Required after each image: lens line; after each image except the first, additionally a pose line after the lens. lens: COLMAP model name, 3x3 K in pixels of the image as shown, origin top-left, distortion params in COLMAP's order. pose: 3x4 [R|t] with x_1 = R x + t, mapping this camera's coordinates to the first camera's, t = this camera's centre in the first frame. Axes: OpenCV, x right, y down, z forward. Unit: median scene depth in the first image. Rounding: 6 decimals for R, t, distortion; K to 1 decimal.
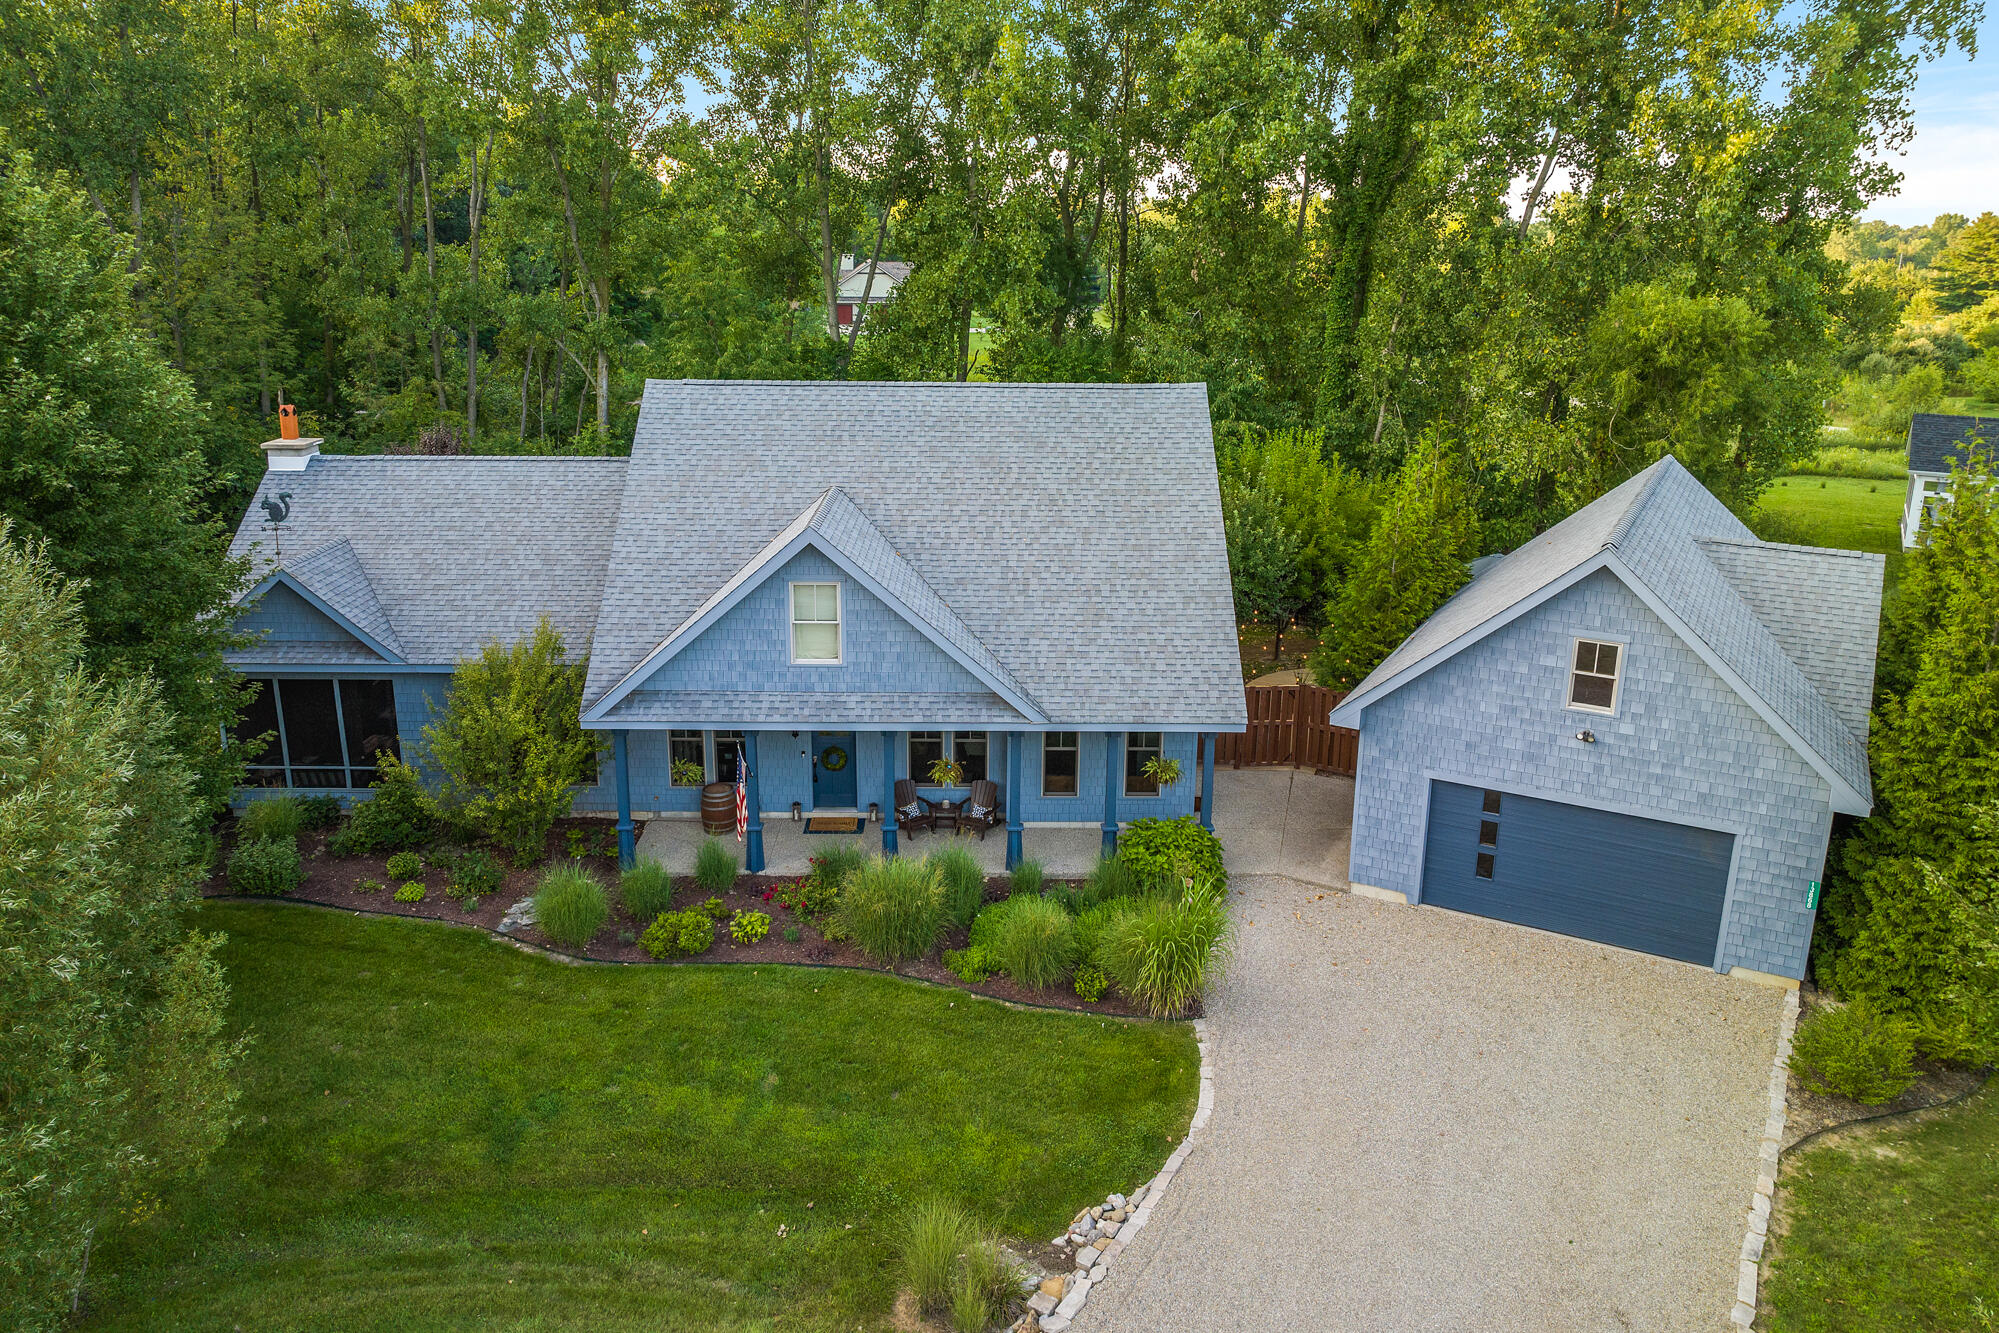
lens RADIAL K [[1404.2, 0, 997.7], [0, 1404.2, 648.8], [0, 0, 1]] dist [-0.034471, 0.003591]
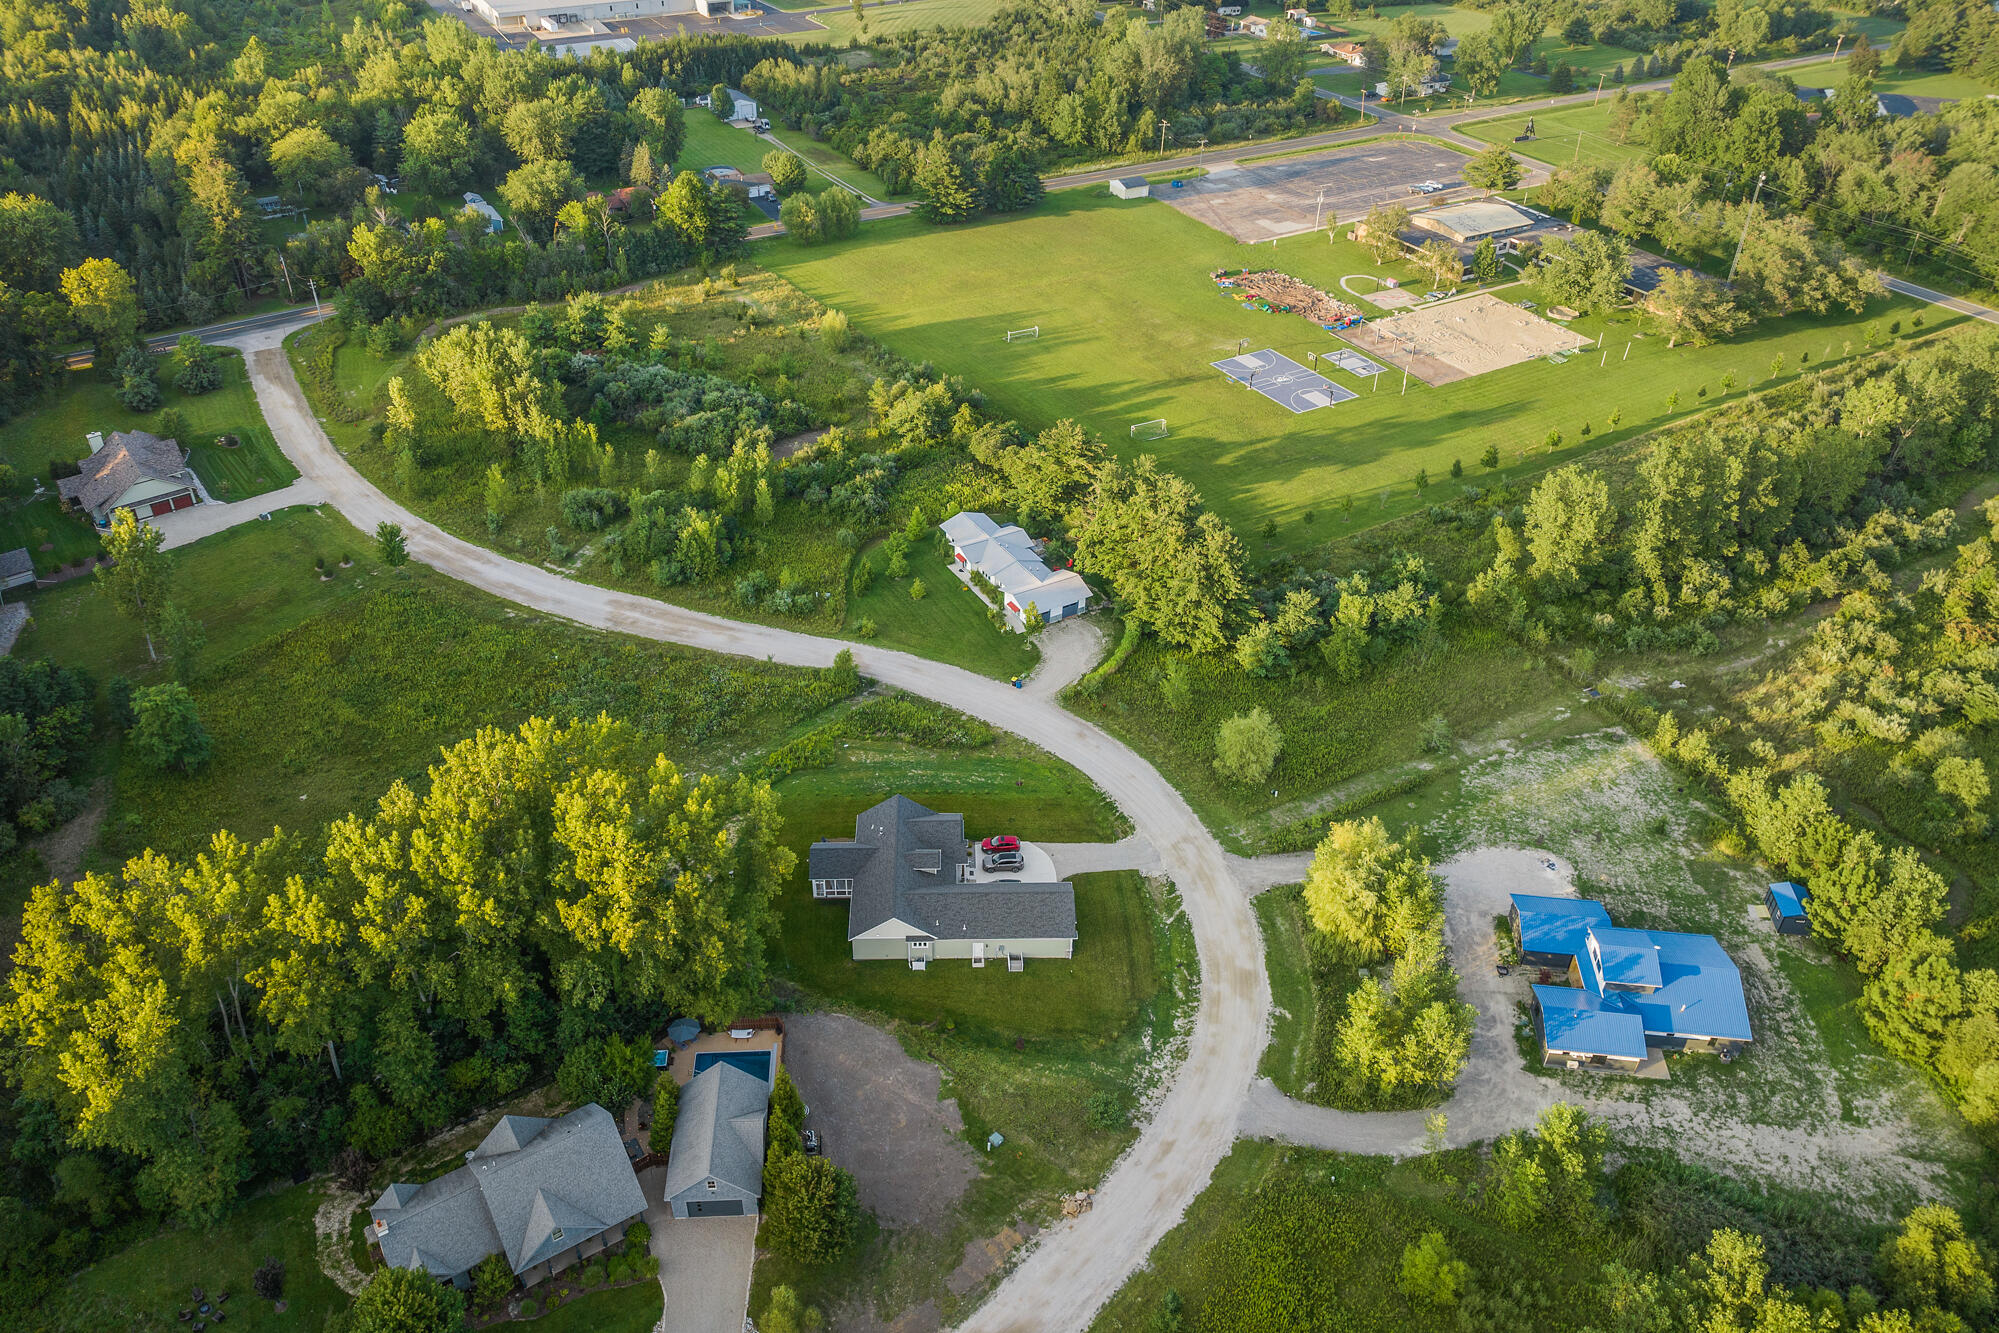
lens RADIAL K [[1404.2, 0, 999.8], [0, 1404.2, 651.0], [0, 0, 1]] dist [-0.034471, 0.003591]
pose [[0.838154, -0.306062, 0.451469, -0.405089], [0.139437, 0.920454, 0.365132, -3.398917], [-0.527309, -0.243085, 0.814159, -3.187161]]
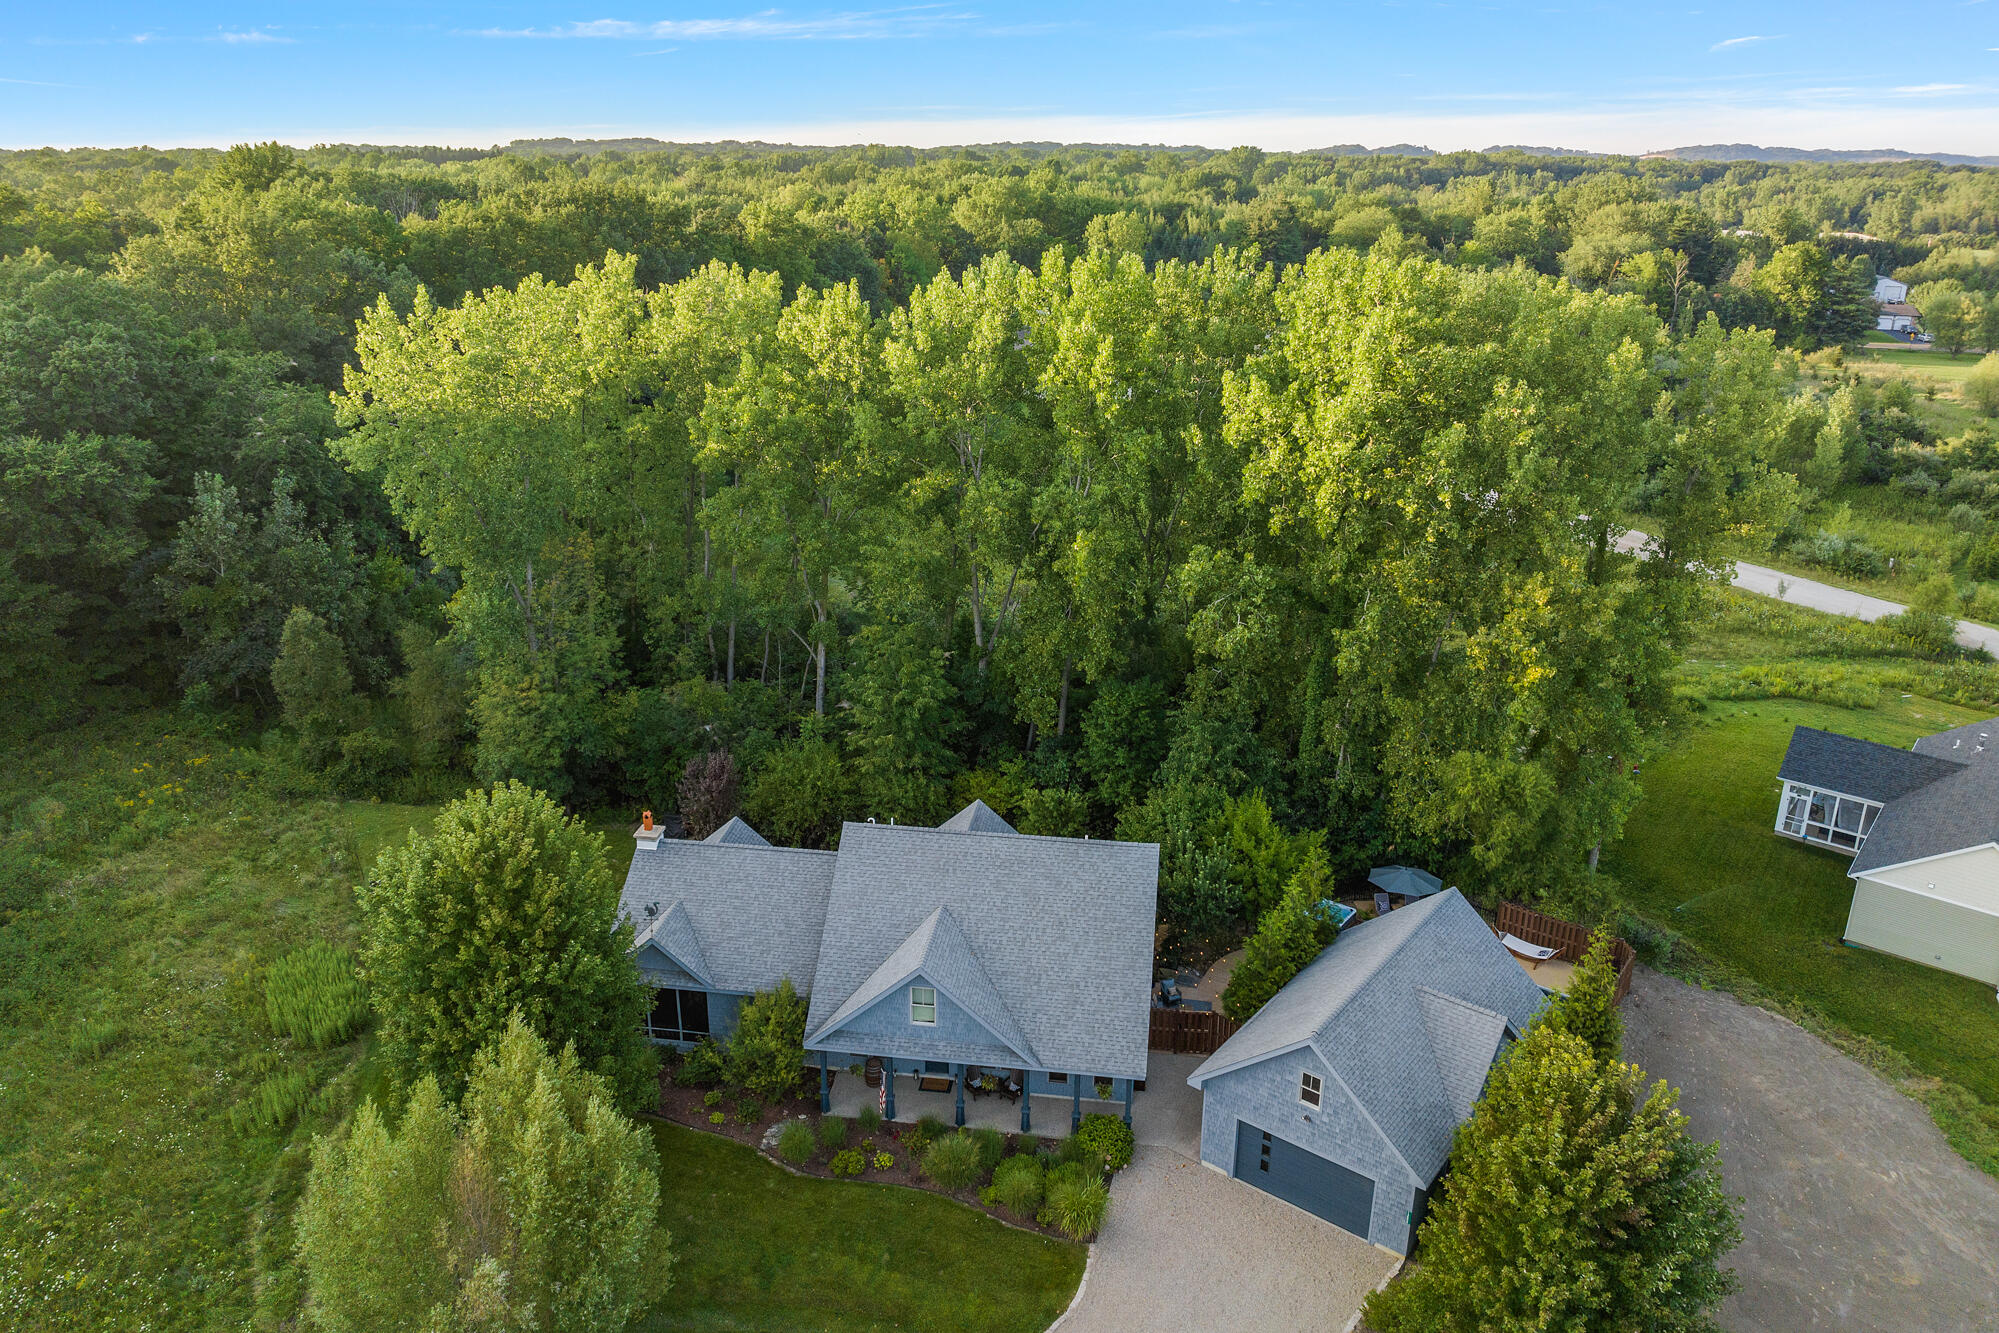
lens RADIAL K [[1404.2, 0, 990.0], [0, 1404.2, 669.0], [0, 0, 1]] dist [-0.034471, 0.003591]
pose [[0.987491, 0.048309, -0.150096, 0.233782], [-0.036662, 0.996167, 0.079418, -0.652953], [0.153357, -0.072922, 0.985477, -0.873033]]
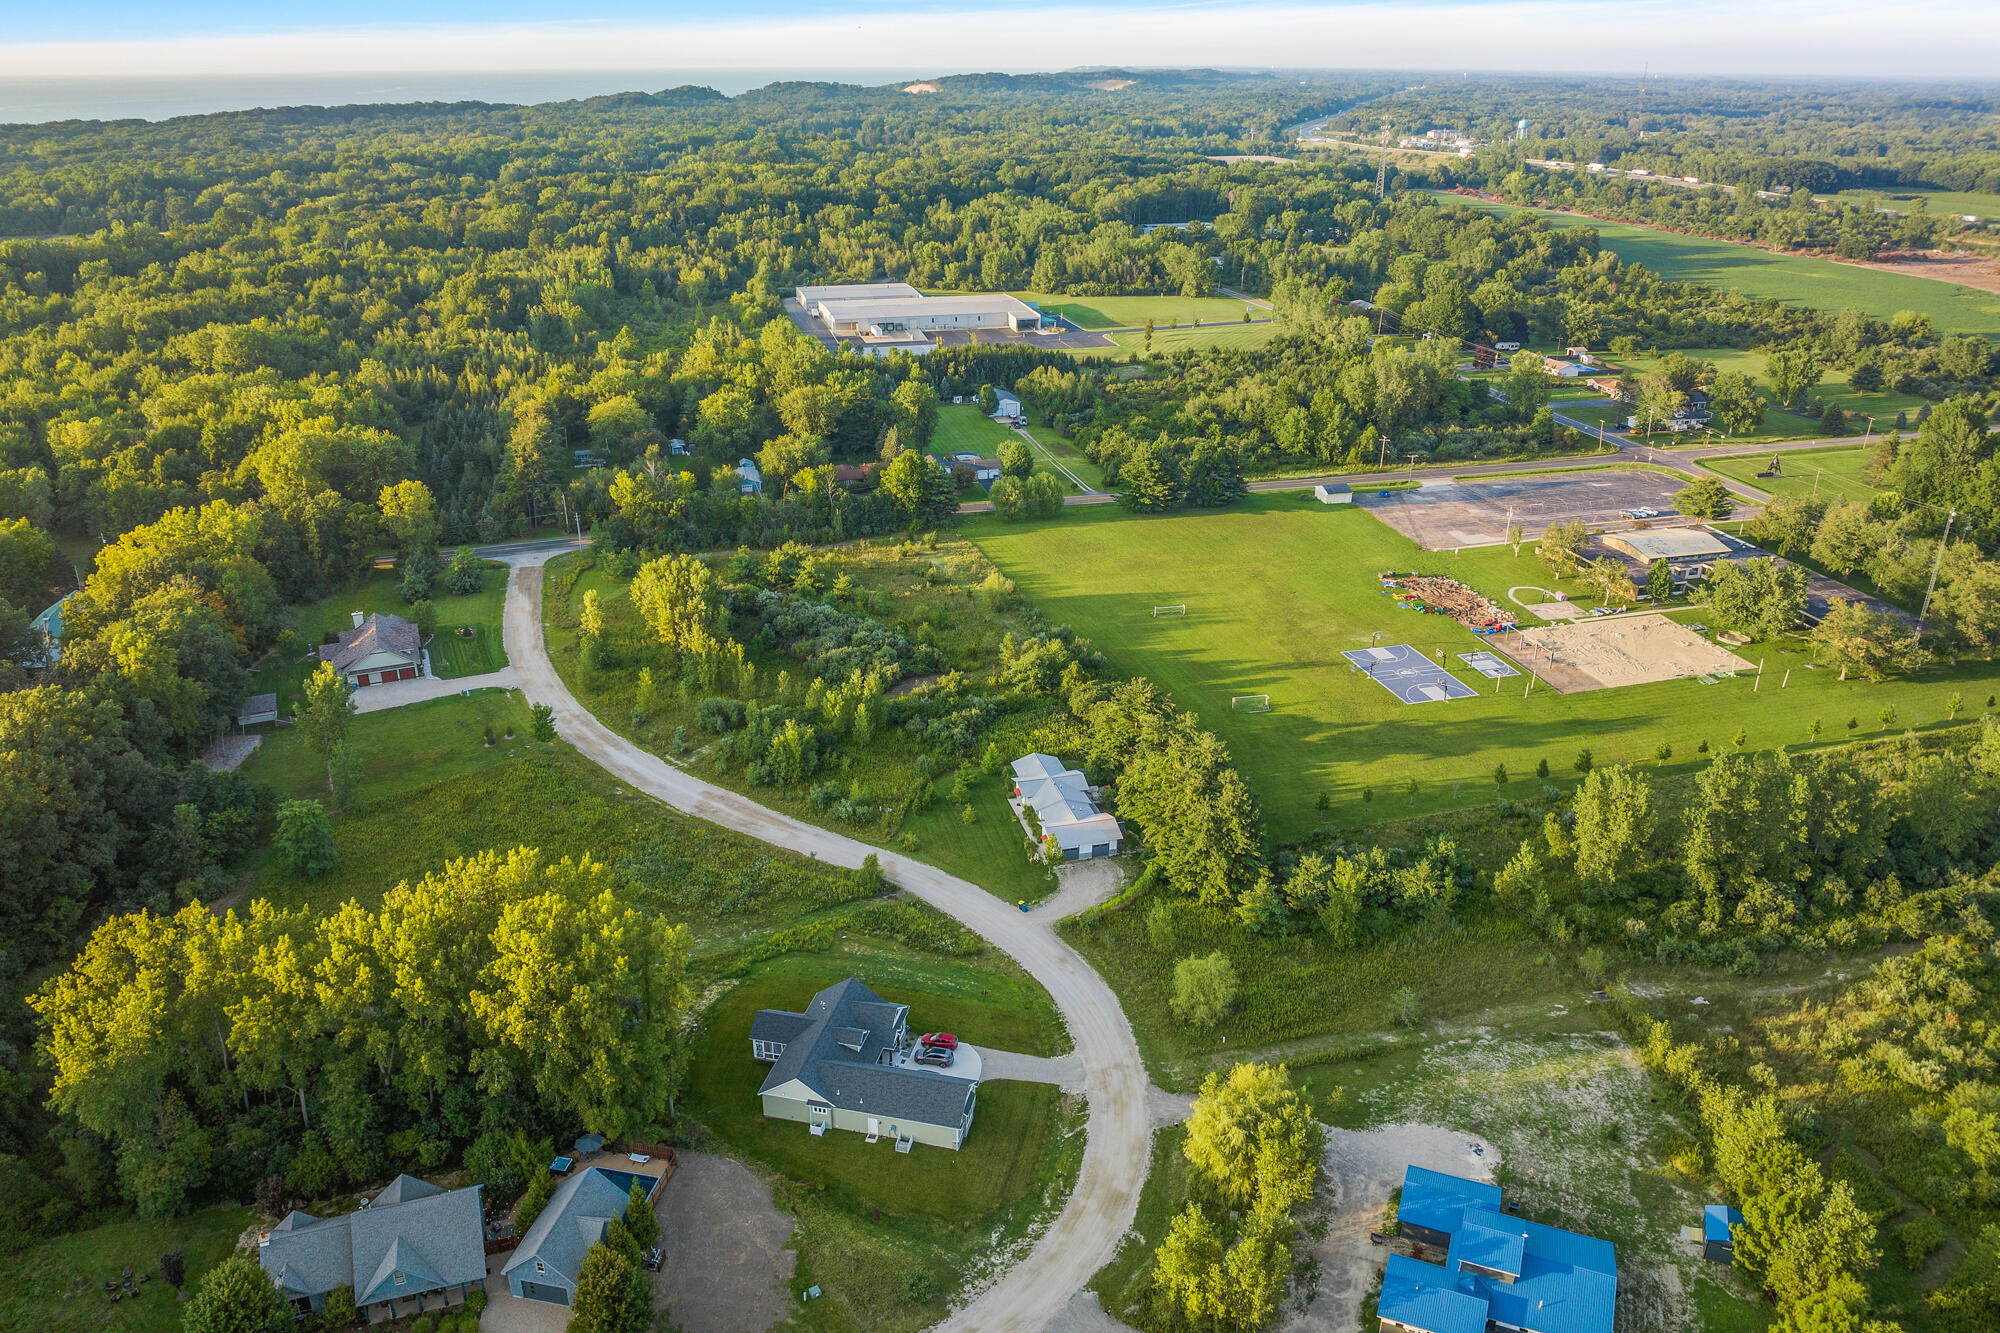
lens RADIAL K [[1404.9, 0, 1012.6], [0, 1404.9, 684.8], [0, 0, 1]] dist [-0.034471, 0.003591]
pose [[0.949947, -0.126537, 0.285638, 0.892621], [0.084112, 0.984132, 0.156237, -2.949646], [-0.300875, -0.124391, 0.945516, -4.540908]]
